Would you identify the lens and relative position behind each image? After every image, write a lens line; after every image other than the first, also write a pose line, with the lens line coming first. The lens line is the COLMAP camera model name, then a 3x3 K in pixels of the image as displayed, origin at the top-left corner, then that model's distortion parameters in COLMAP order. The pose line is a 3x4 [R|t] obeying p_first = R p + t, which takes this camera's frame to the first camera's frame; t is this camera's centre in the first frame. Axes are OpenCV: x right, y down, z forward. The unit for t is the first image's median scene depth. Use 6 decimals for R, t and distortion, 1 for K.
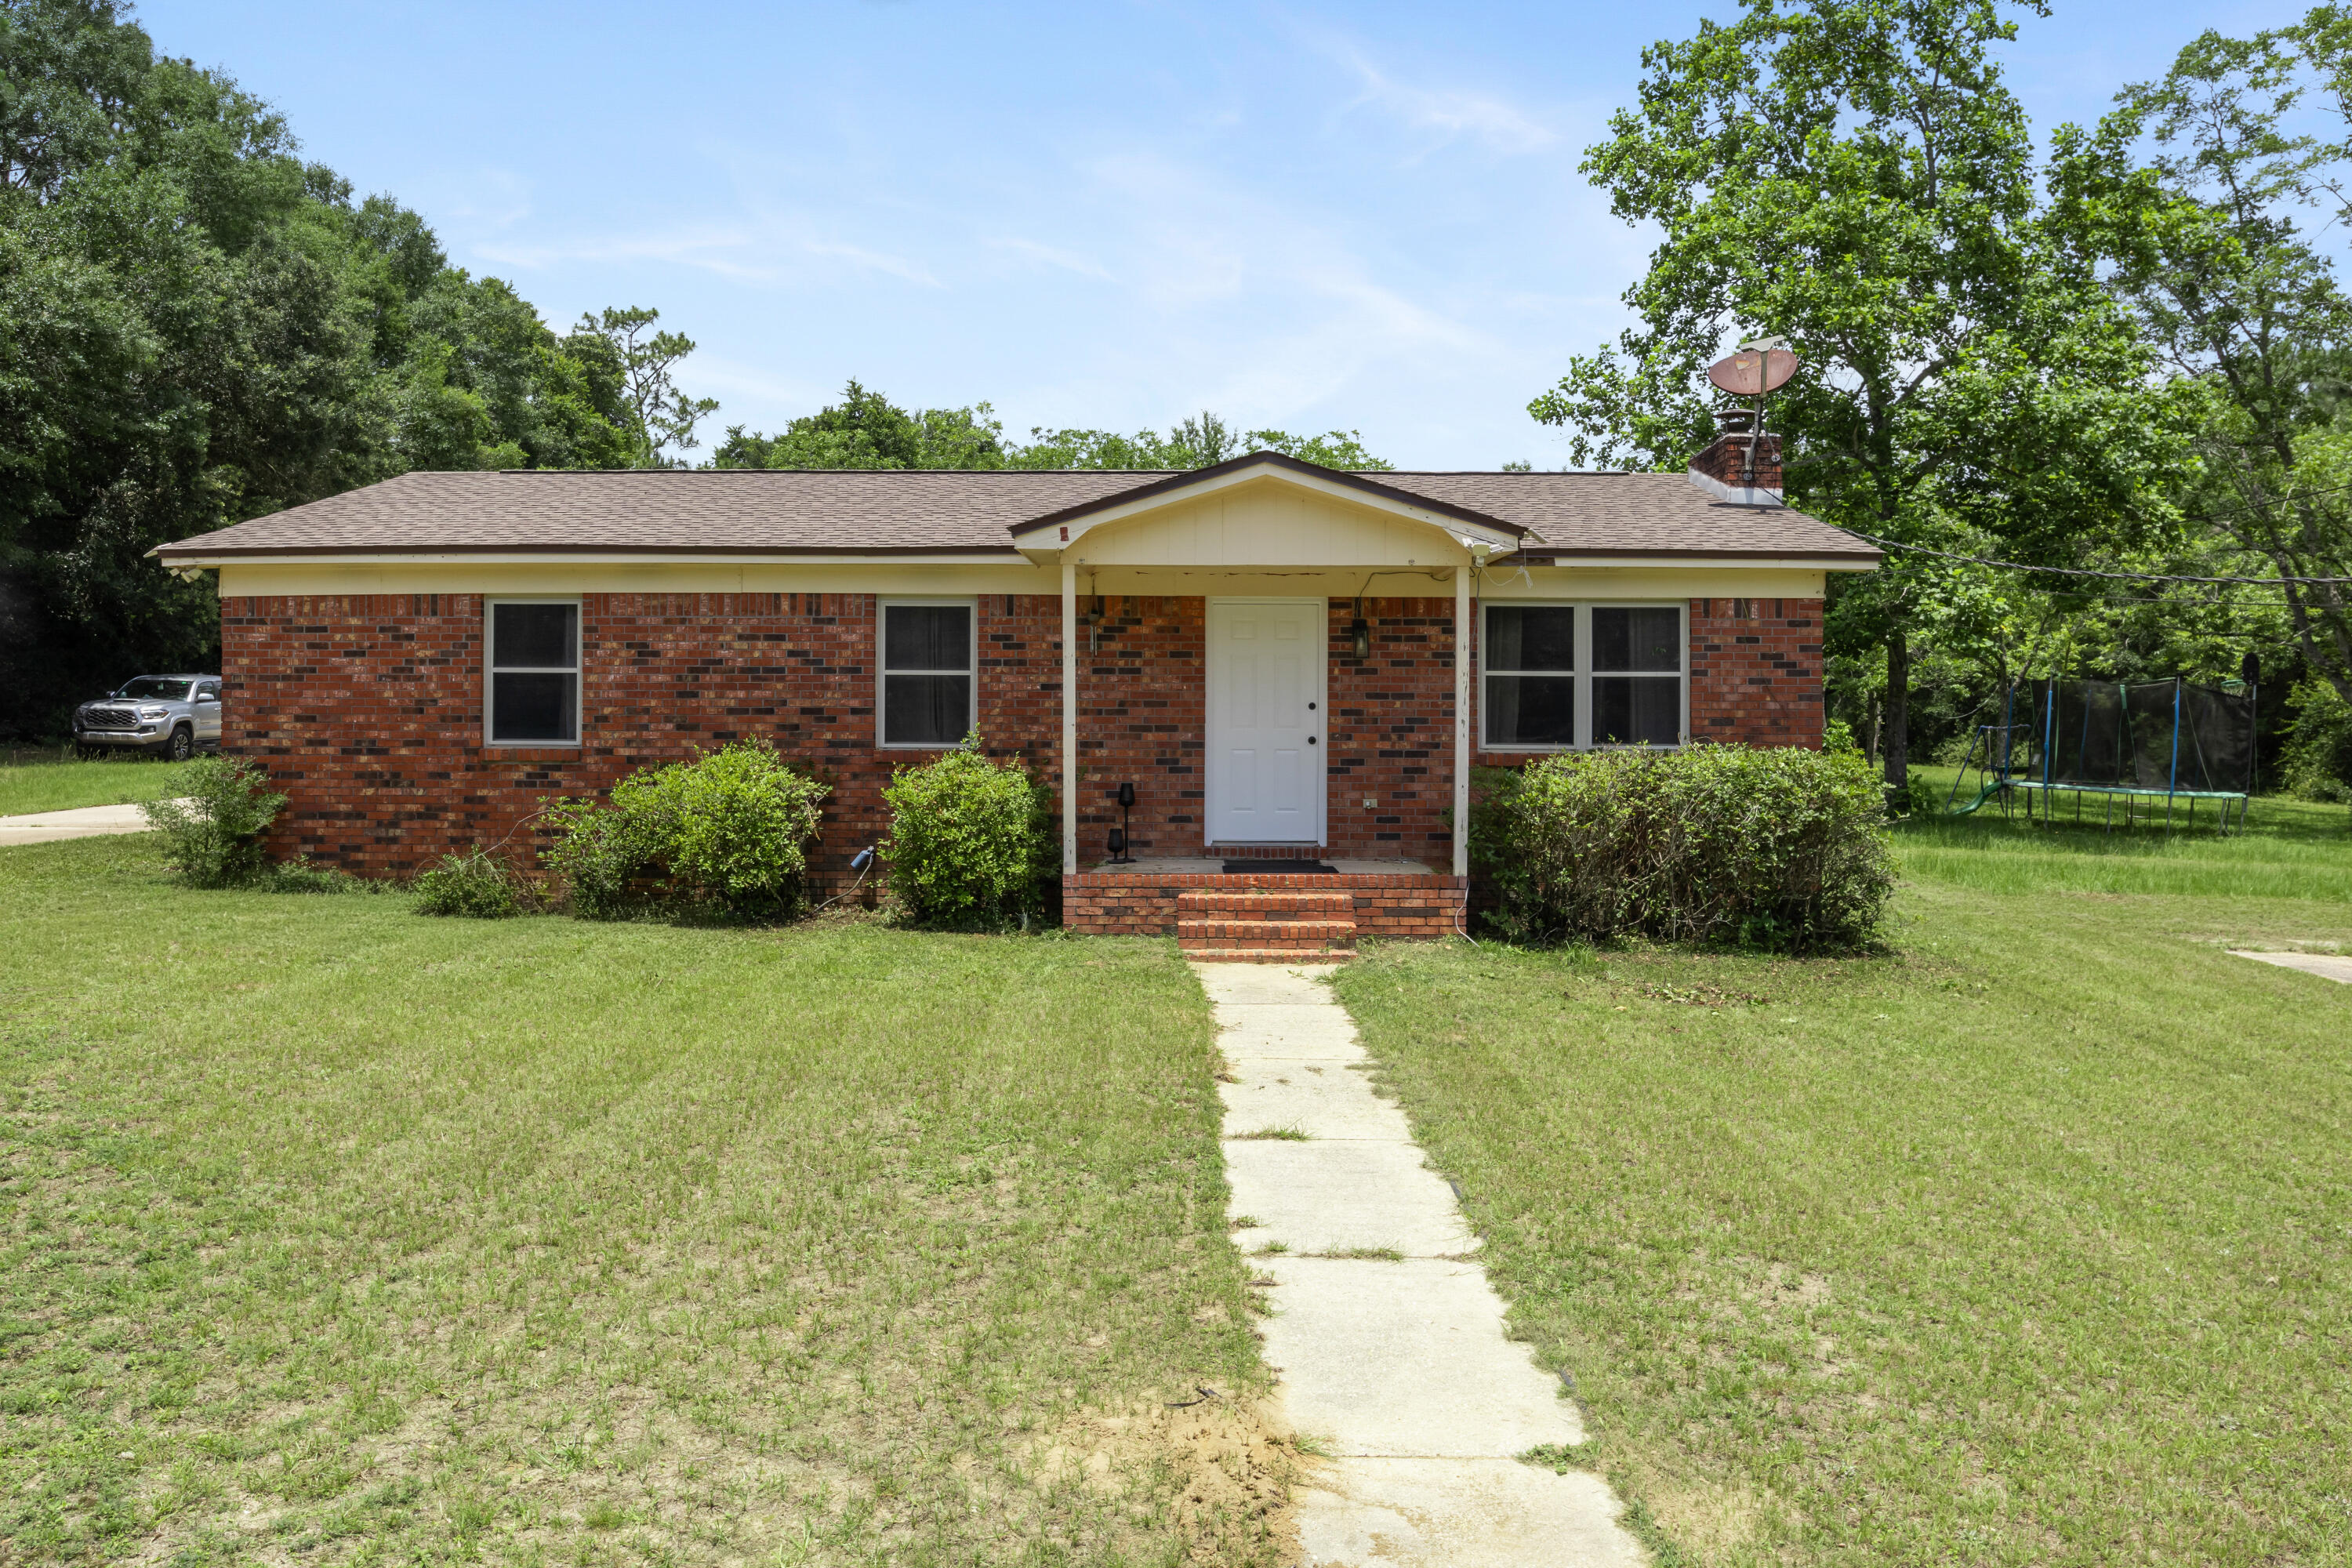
lens RADIAL K [[1724.0, 0, 1180.6], [0, 1724.0, 783.5], [0, 0, 1]] dist [-0.010151, -0.008897]
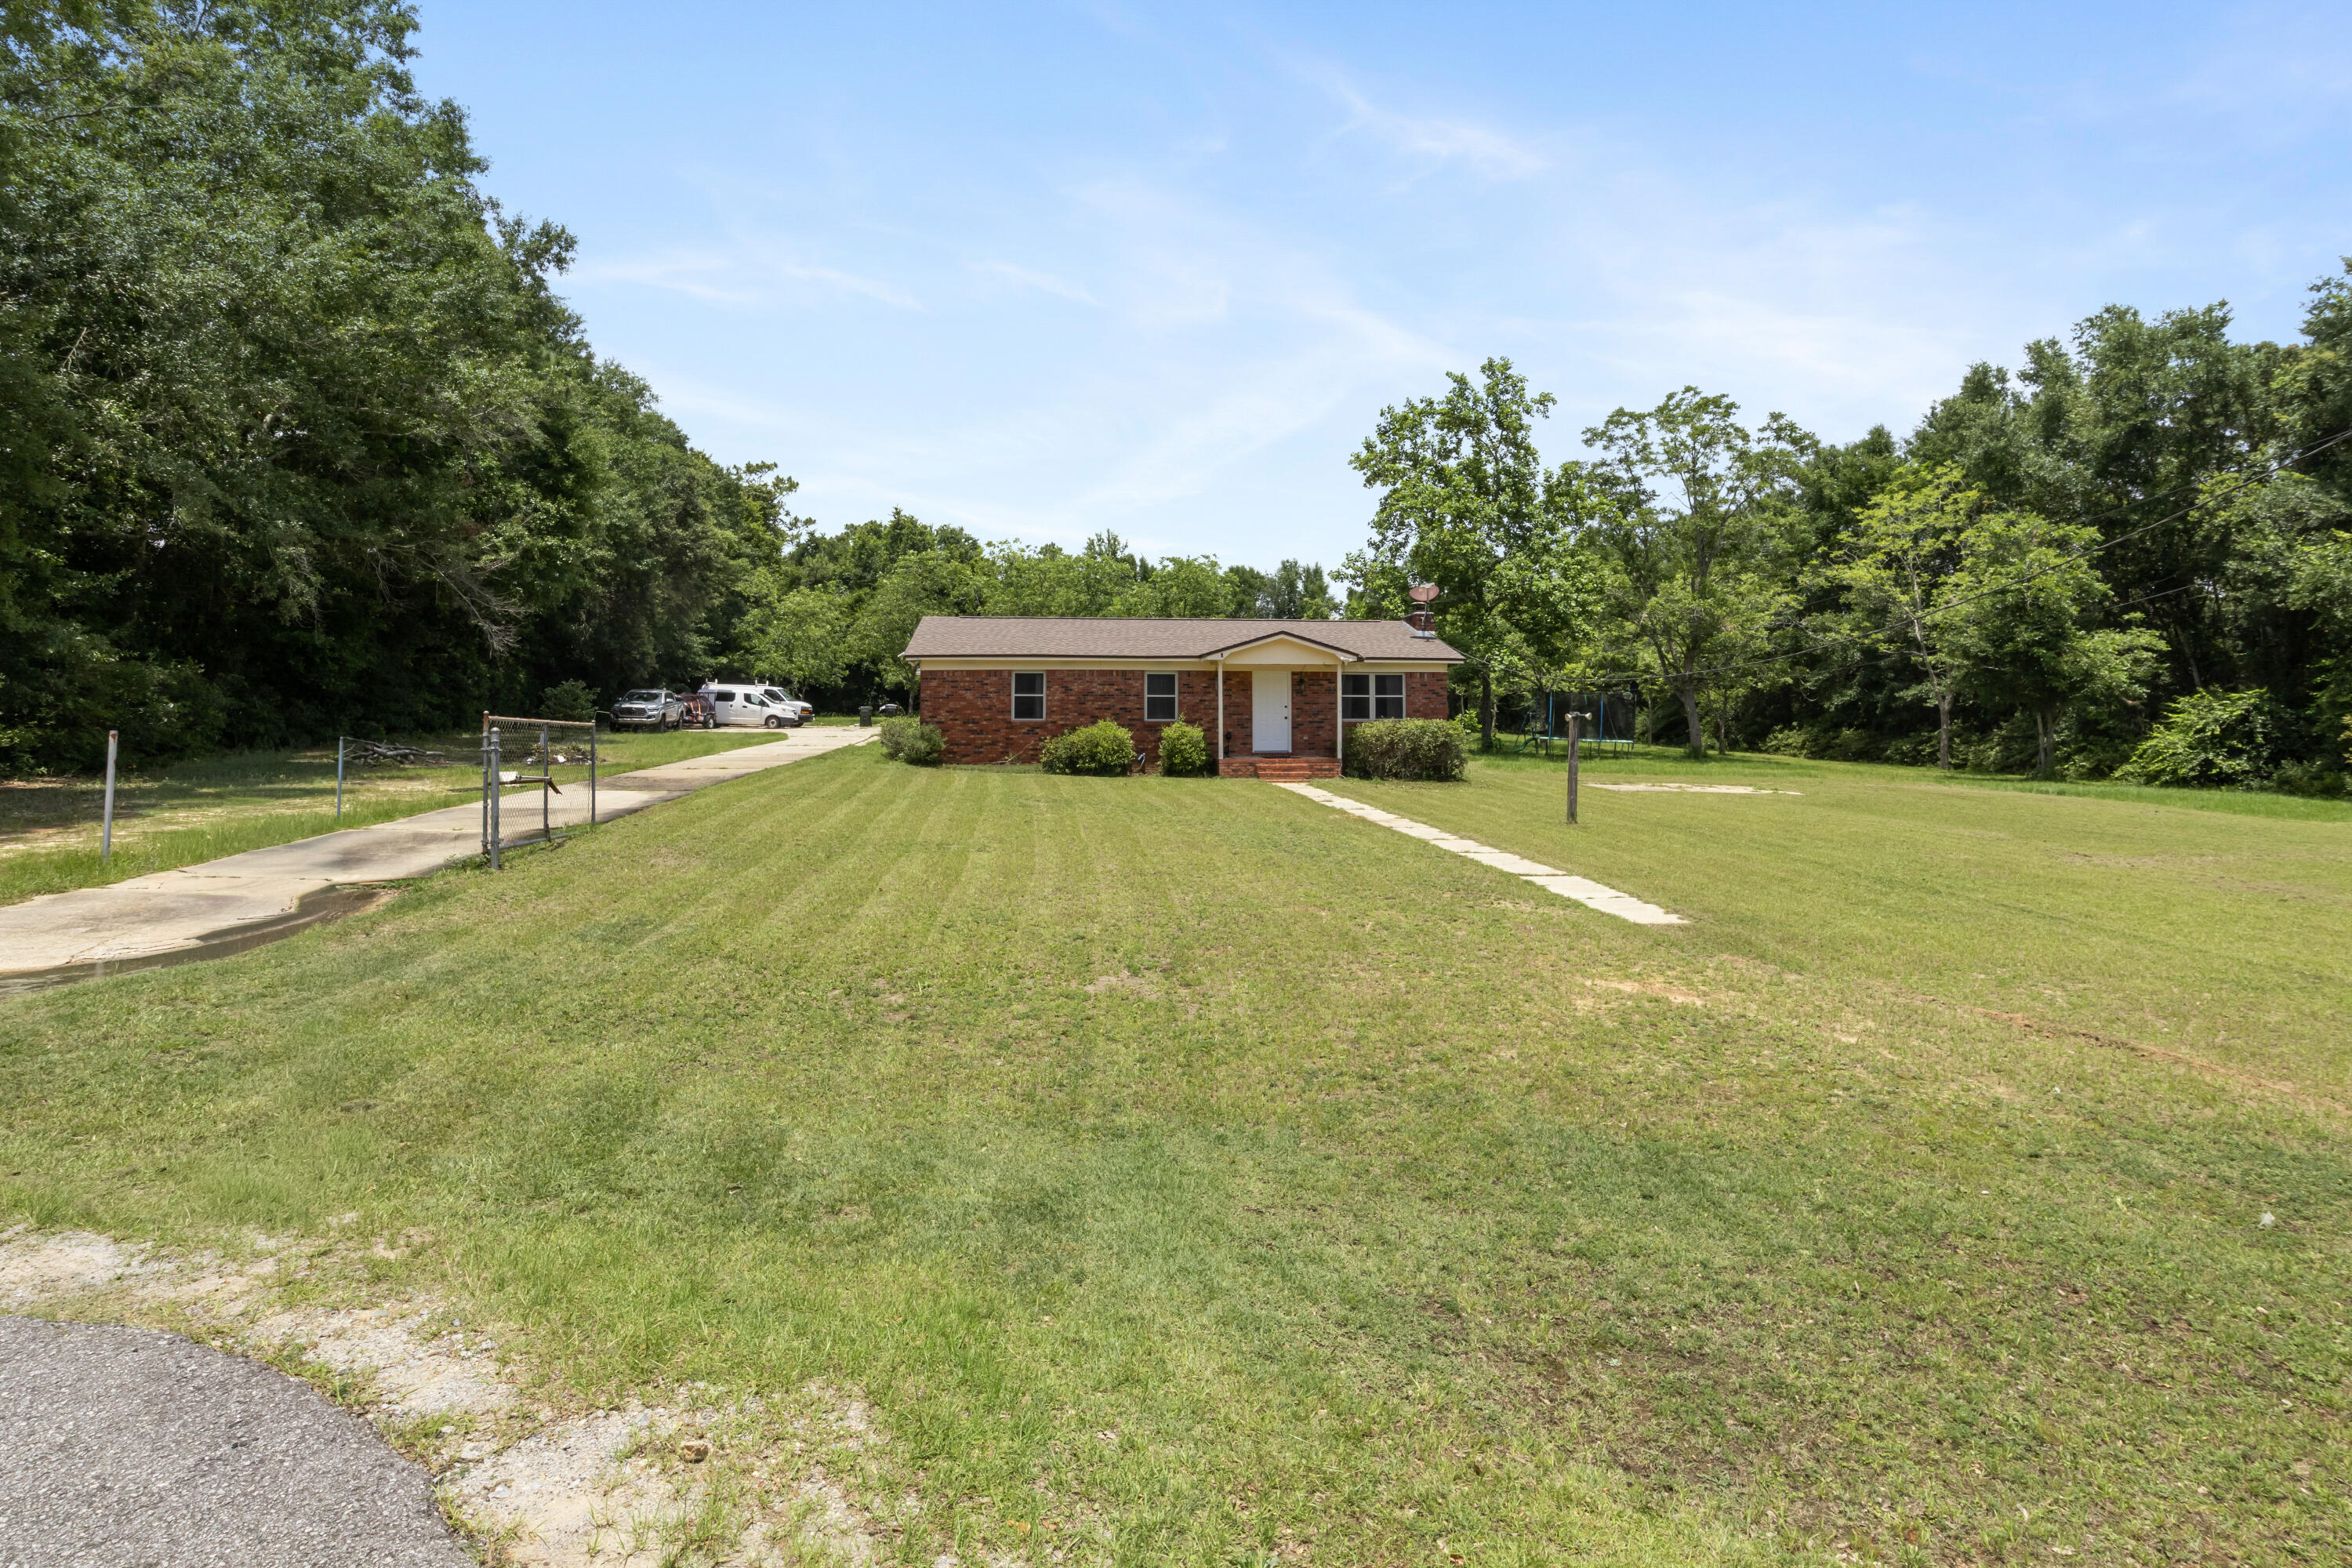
lens RADIAL K [[1172.6, 0, 1167.6], [0, 1172.6, 777.3], [0, 0, 1]] dist [0.001267, 0.000015]
pose [[0.994292, -0.008045, 0.106386, -0.353113], [0.006021, 0.999795, 0.019332, 0.038460], [-0.106520, -0.018581, 0.994137, -1.045829]]
